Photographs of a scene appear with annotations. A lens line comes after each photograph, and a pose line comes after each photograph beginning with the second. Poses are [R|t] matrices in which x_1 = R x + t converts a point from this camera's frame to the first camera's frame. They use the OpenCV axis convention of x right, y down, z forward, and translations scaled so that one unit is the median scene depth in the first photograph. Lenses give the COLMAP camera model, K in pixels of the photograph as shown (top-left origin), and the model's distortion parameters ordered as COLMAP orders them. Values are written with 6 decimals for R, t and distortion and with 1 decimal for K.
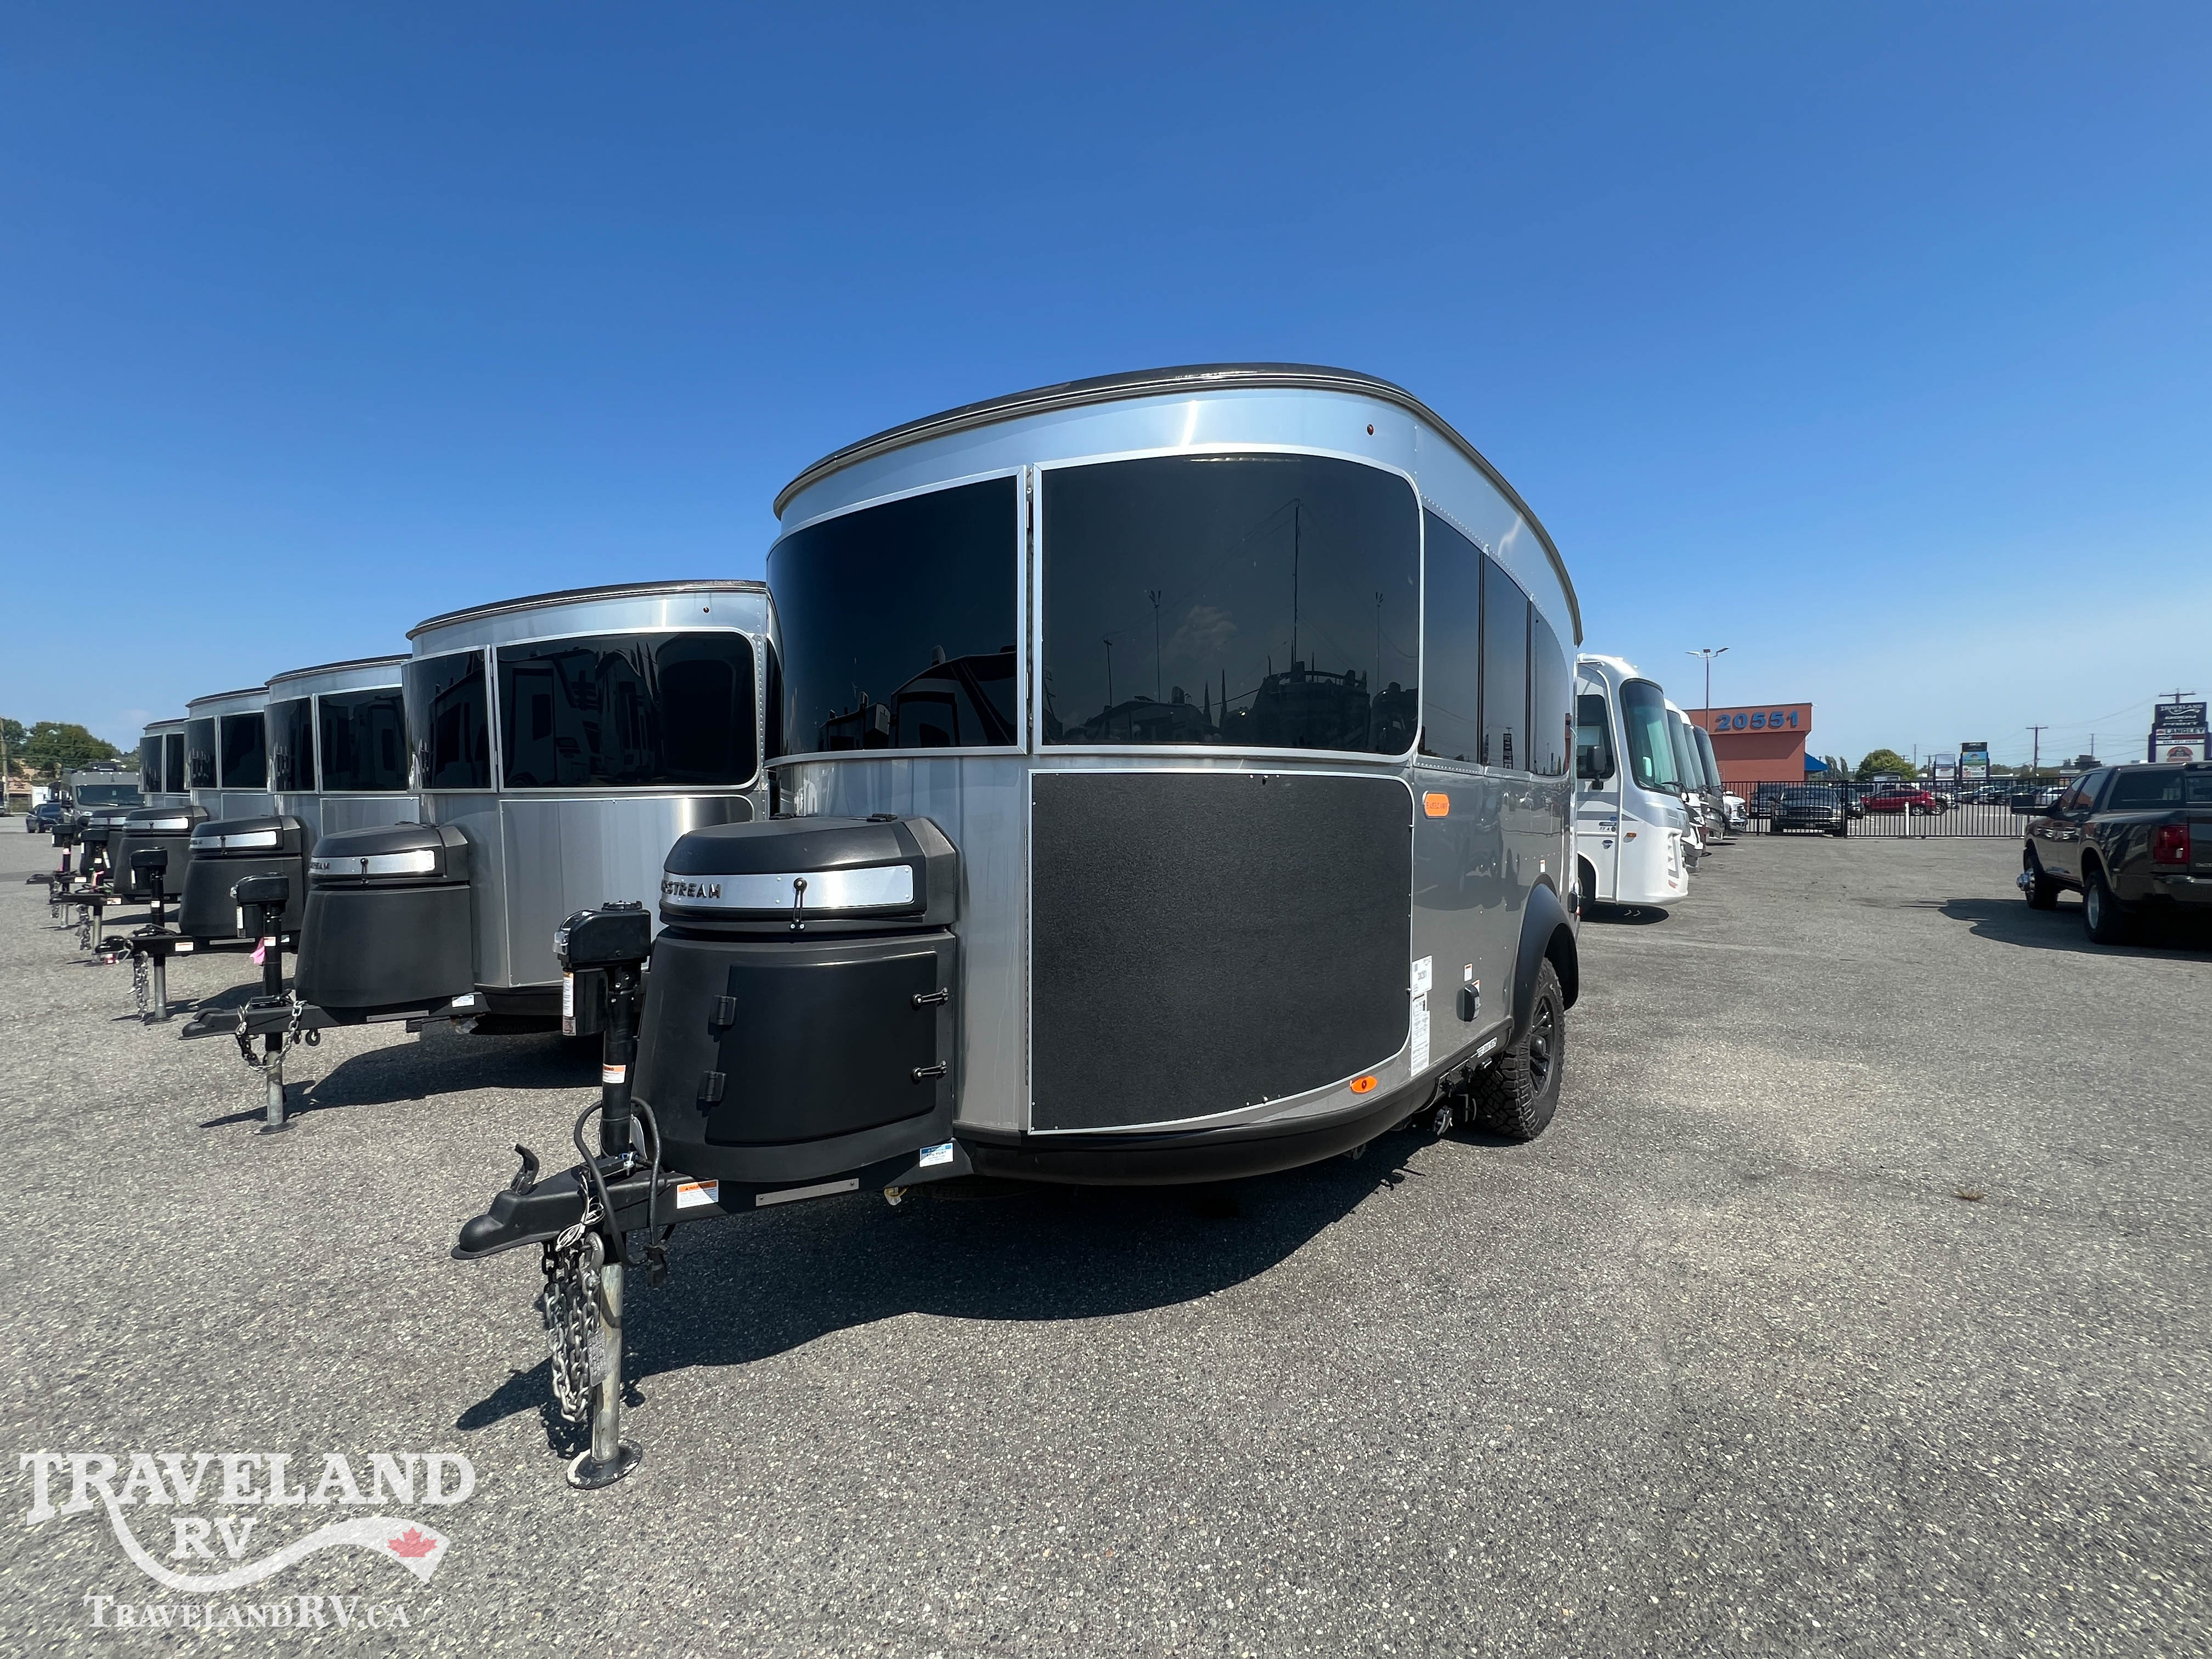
lens RADIAL K [[884.2, 0, 1108.0], [0, 884.2, 825.9], [0, 0, 1]] dist [-0.001128, -0.000342]
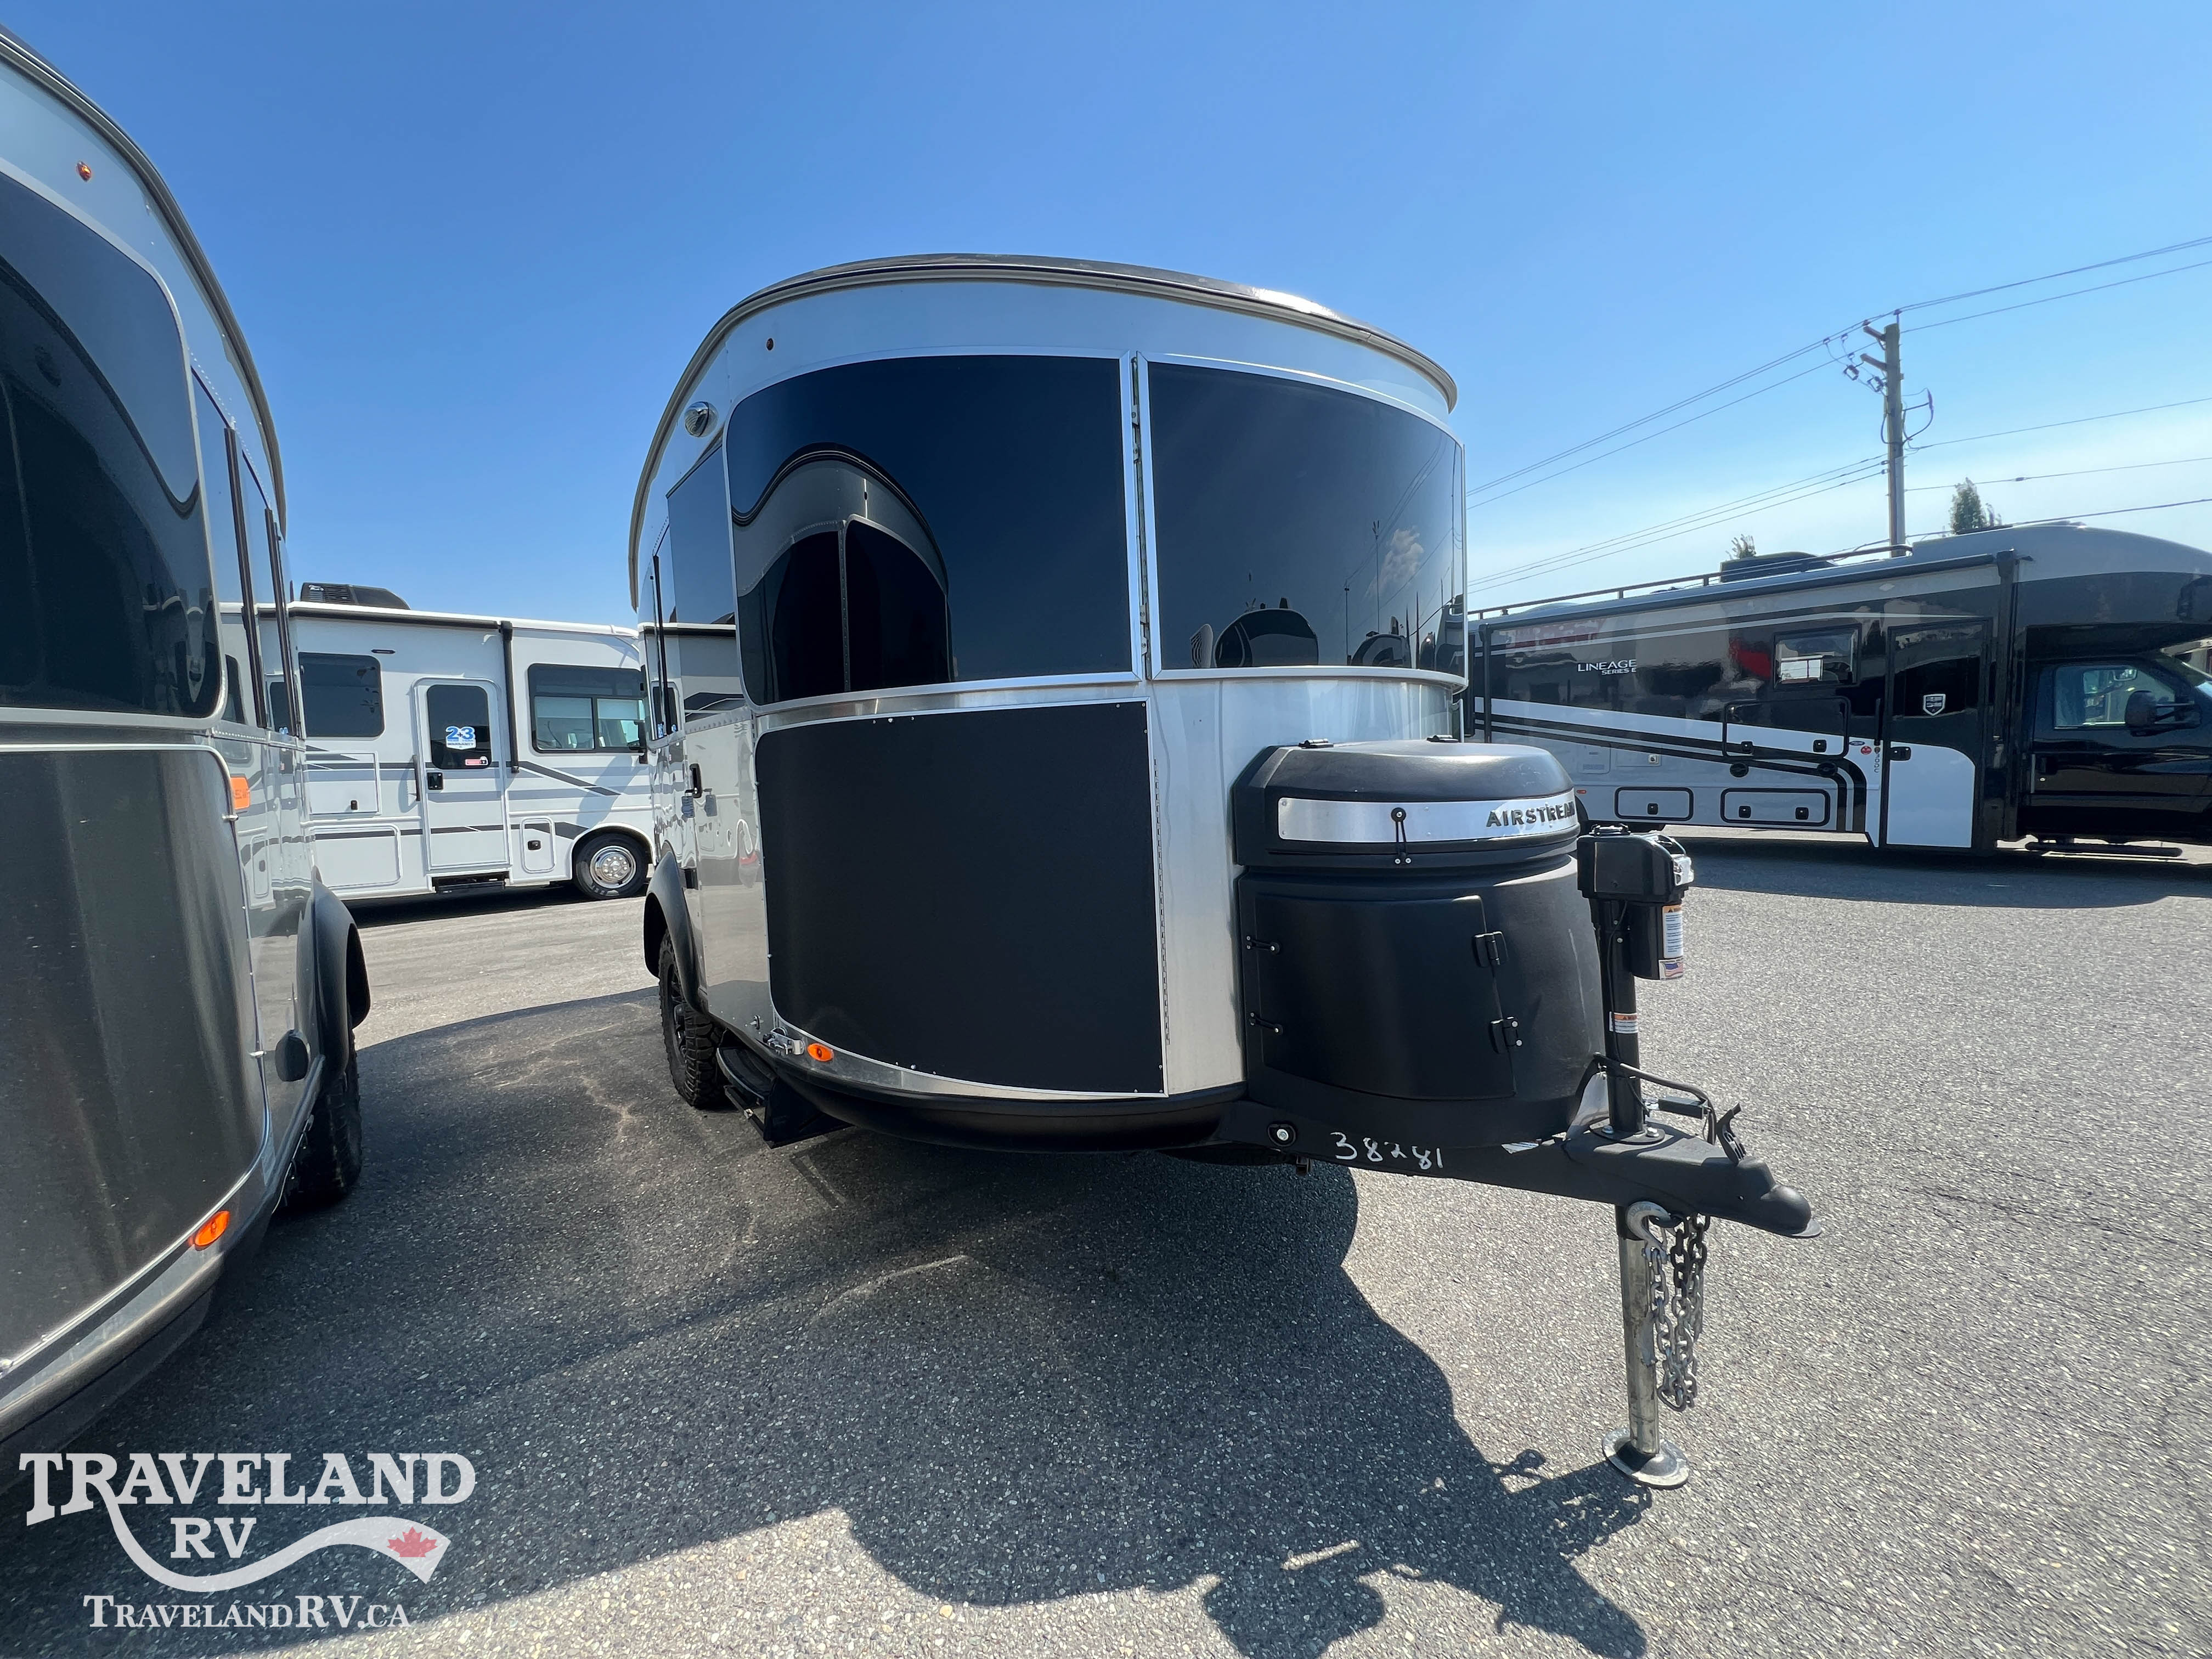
lens RADIAL K [[884.2, 0, 1108.0], [0, 884.2, 825.9], [0, 0, 1]] dist [-0.001128, -0.000342]
pose [[0.271209, -0.084286, 0.958823, -1.083117], [0.068155, 0.995340, 0.068218, -0.002261], [-0.960104, 0.046847, 0.275690, 0.892994]]
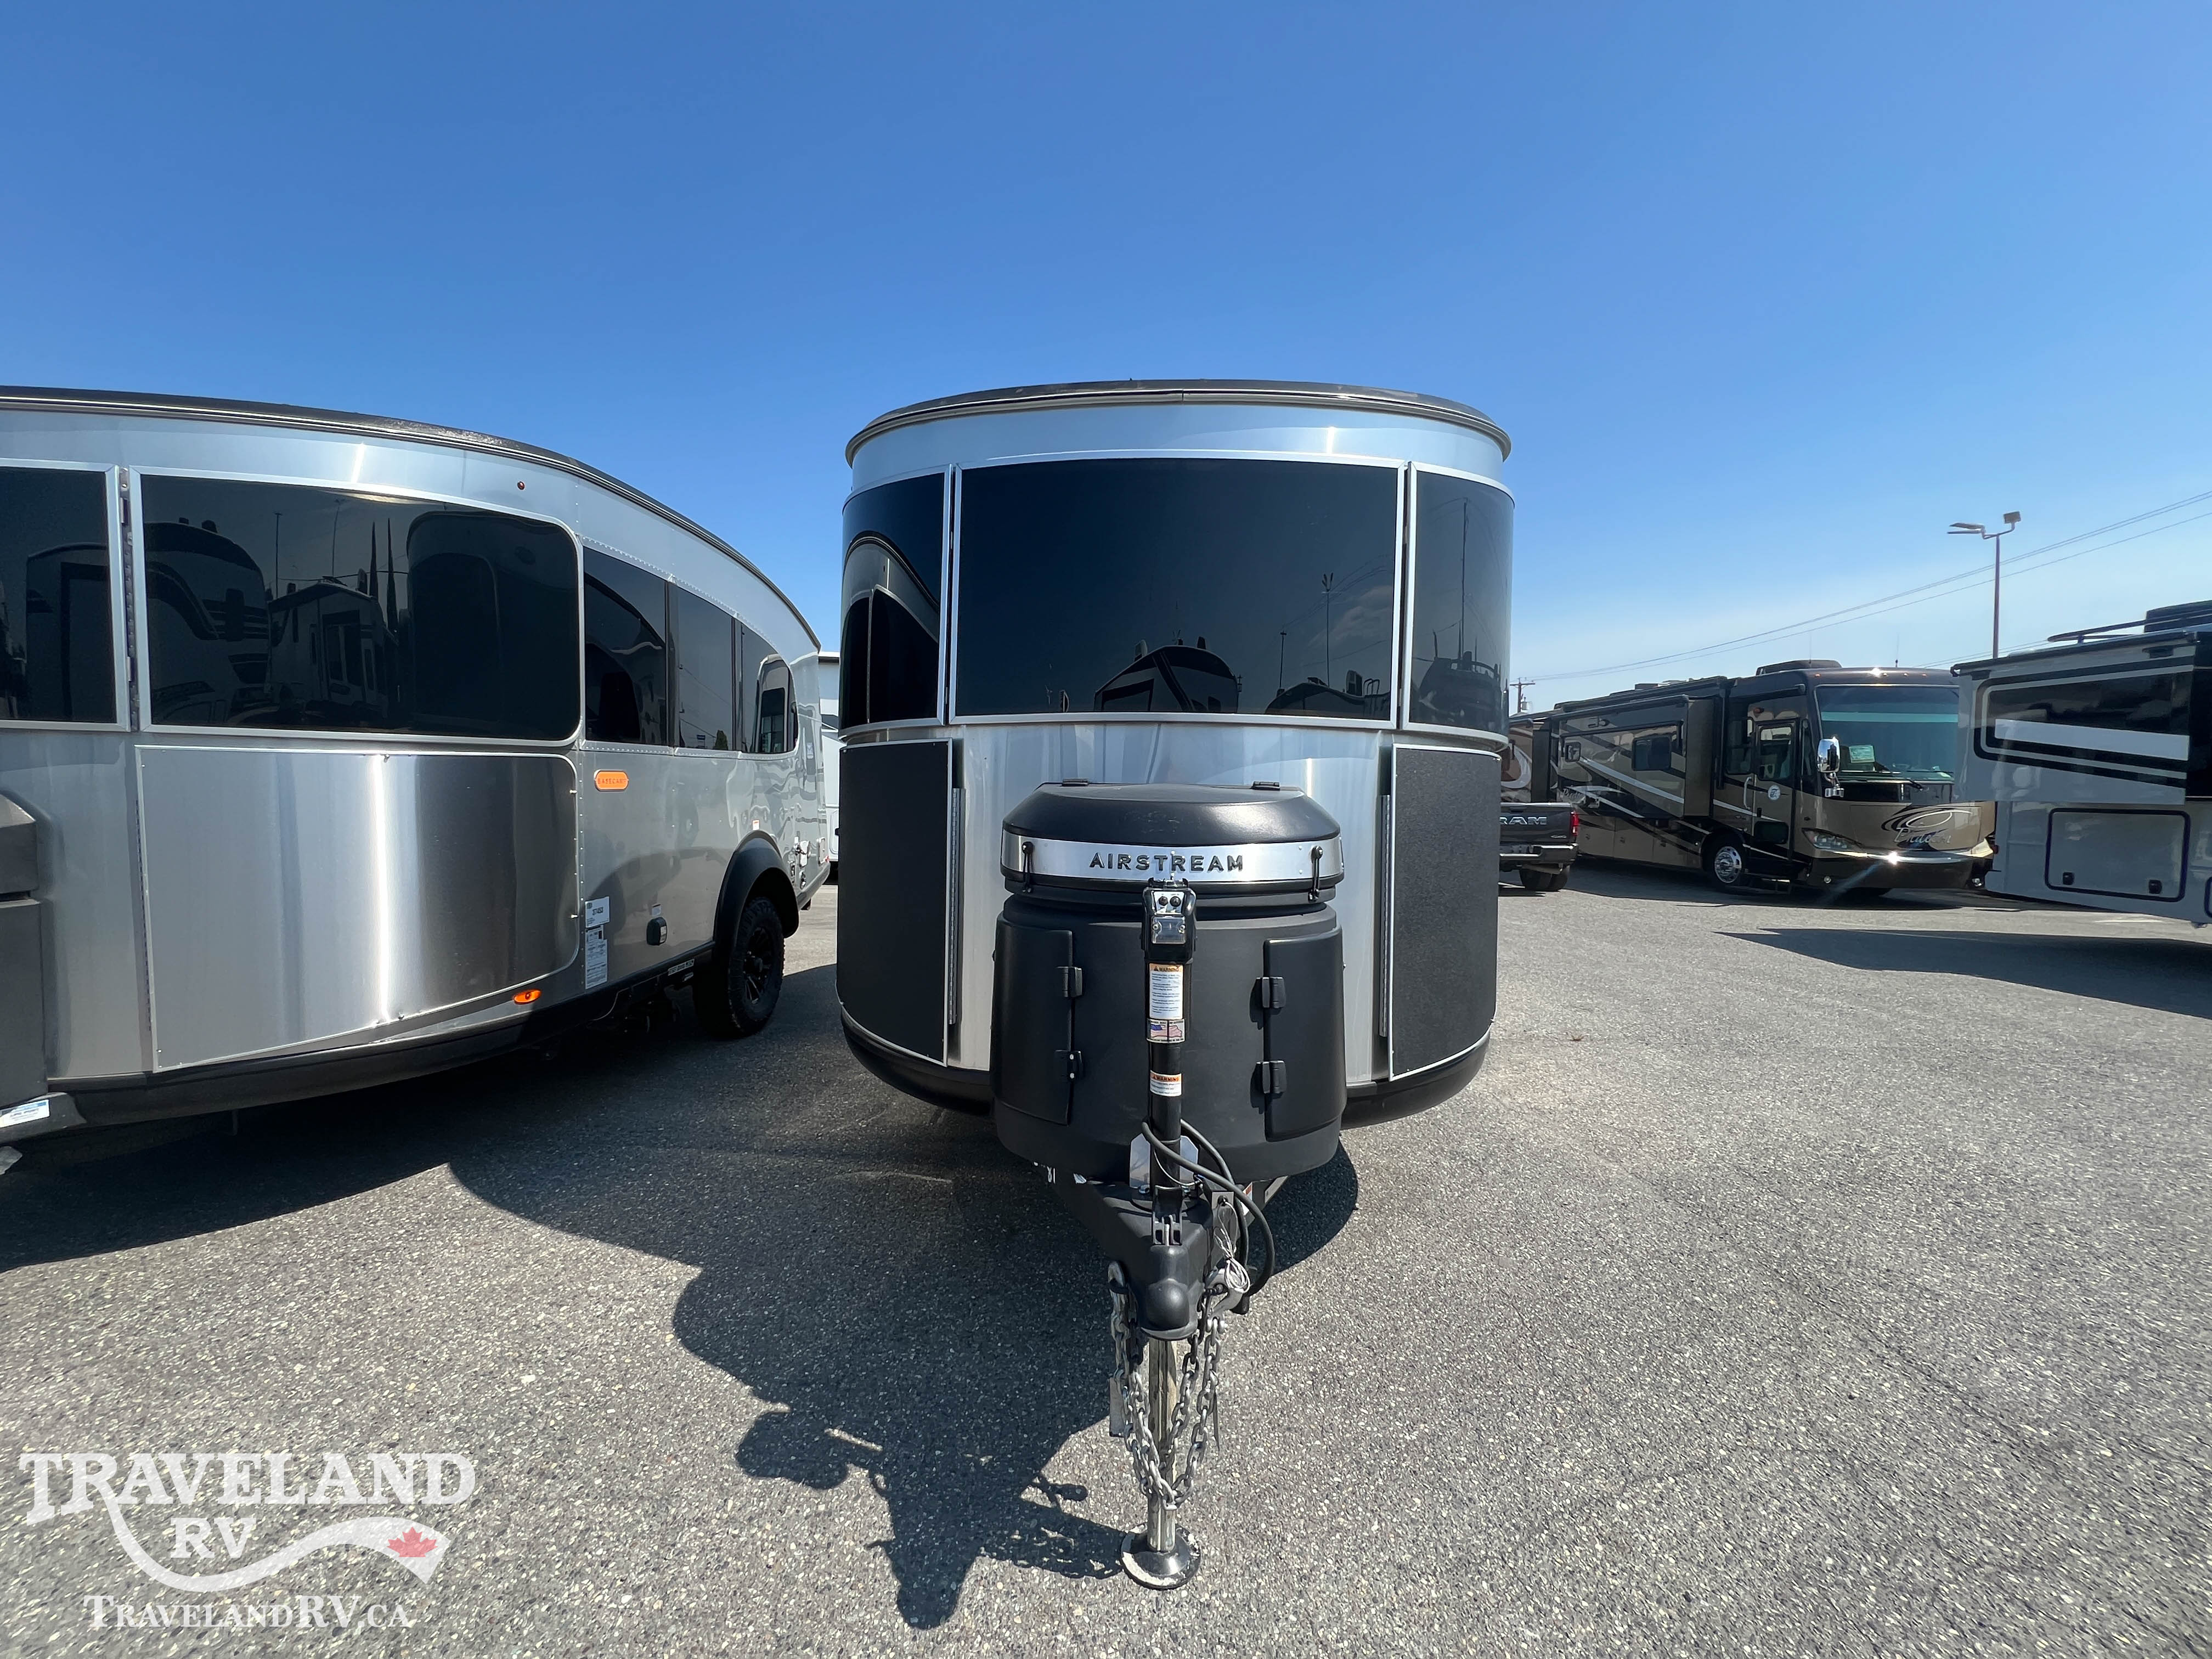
lens RADIAL K [[884.8, 0, 1106.0], [0, 884.8, 829.5], [0, 0, 1]] dist [-0.000857, -0.000346]
pose [[0.805668, -0.008464, 0.592307, -0.787753], [-0.003130, 0.999823, 0.018544, 0.018935], [-0.592359, -0.016794, 0.805499, 0.267776]]
